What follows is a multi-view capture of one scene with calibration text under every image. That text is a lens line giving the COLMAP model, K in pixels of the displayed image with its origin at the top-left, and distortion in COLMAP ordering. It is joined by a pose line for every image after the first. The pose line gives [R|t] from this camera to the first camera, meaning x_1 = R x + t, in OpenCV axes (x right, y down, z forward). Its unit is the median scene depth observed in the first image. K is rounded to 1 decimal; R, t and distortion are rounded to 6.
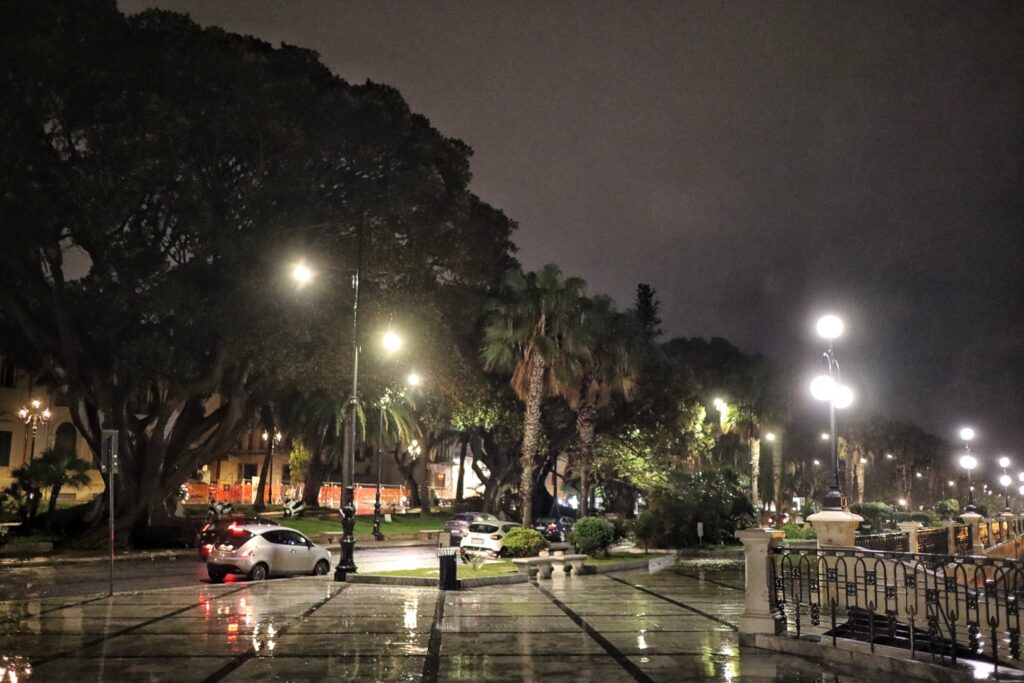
lens RADIAL K [[991.3, 0, 512.0], [0, 991.3, 341.5], [0, 0, 1]] dist [0.001908, -0.000600]
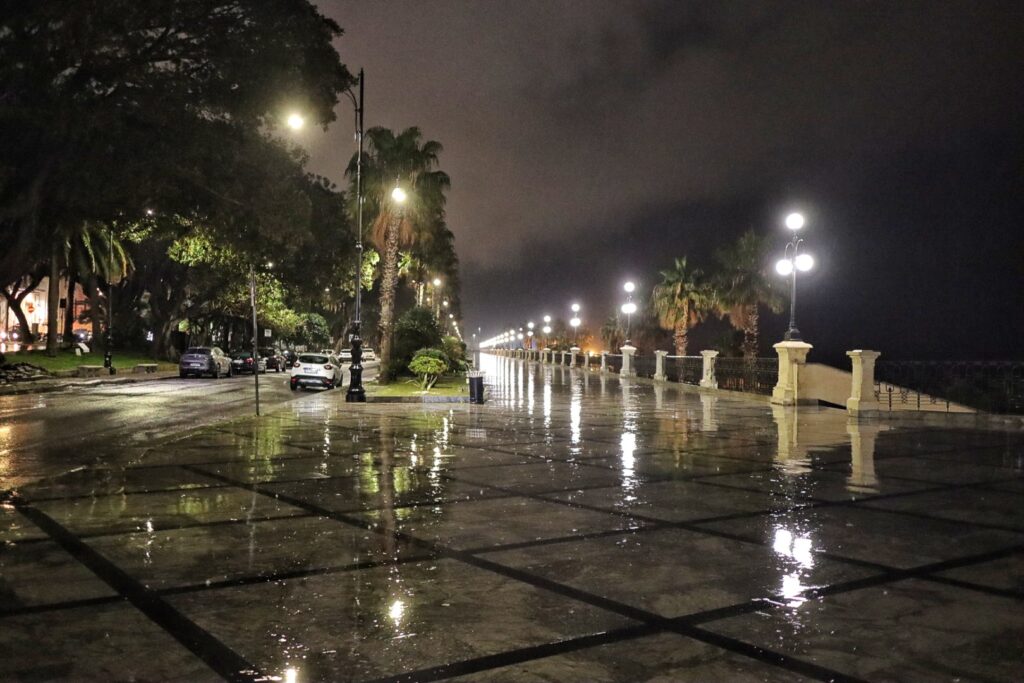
lens RADIAL K [[991.3, 0, 512.0], [0, 991.3, 341.5], [0, 0, 1]] dist [0.001908, -0.000600]
pose [[0.849292, 0.002972, 0.527915, -0.345844], [-0.088153, 0.986743, 0.136263, -0.000767], [-0.520511, -0.162264, 0.838295, -0.030409]]
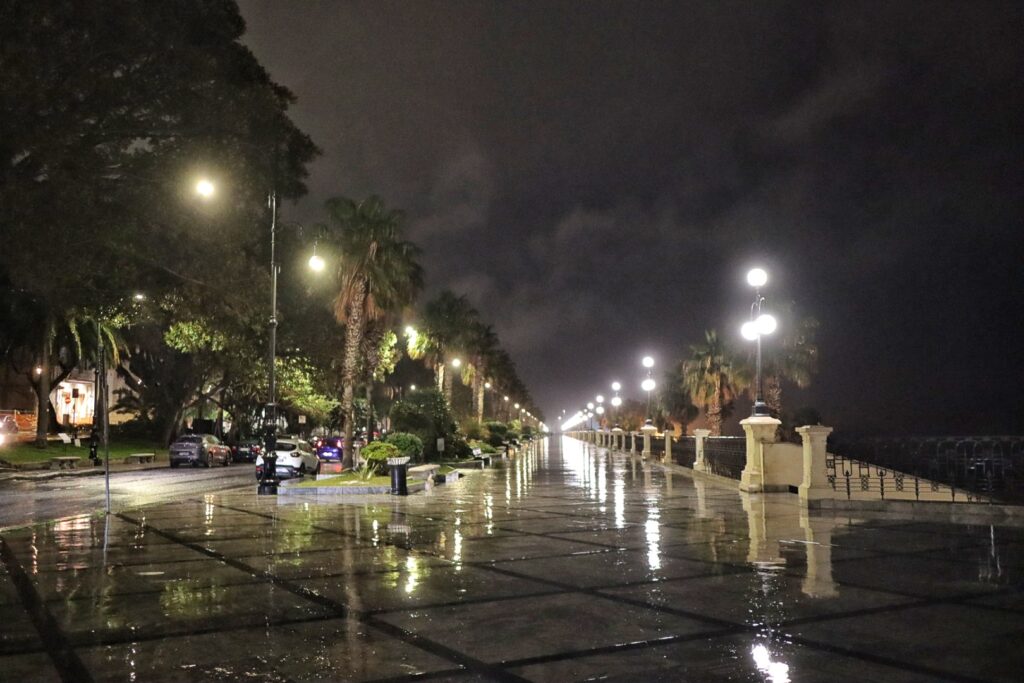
lens RADIAL K [[991.3, 0, 512.0], [0, 991.3, 341.5], [0, 0, 1]] dist [0.001908, -0.000600]
pose [[0.893550, 0.023719, 0.448337, -0.226438], [-0.056684, 0.996573, 0.060250, 0.003636], [-0.445371, -0.079250, 0.891832, -0.012482]]
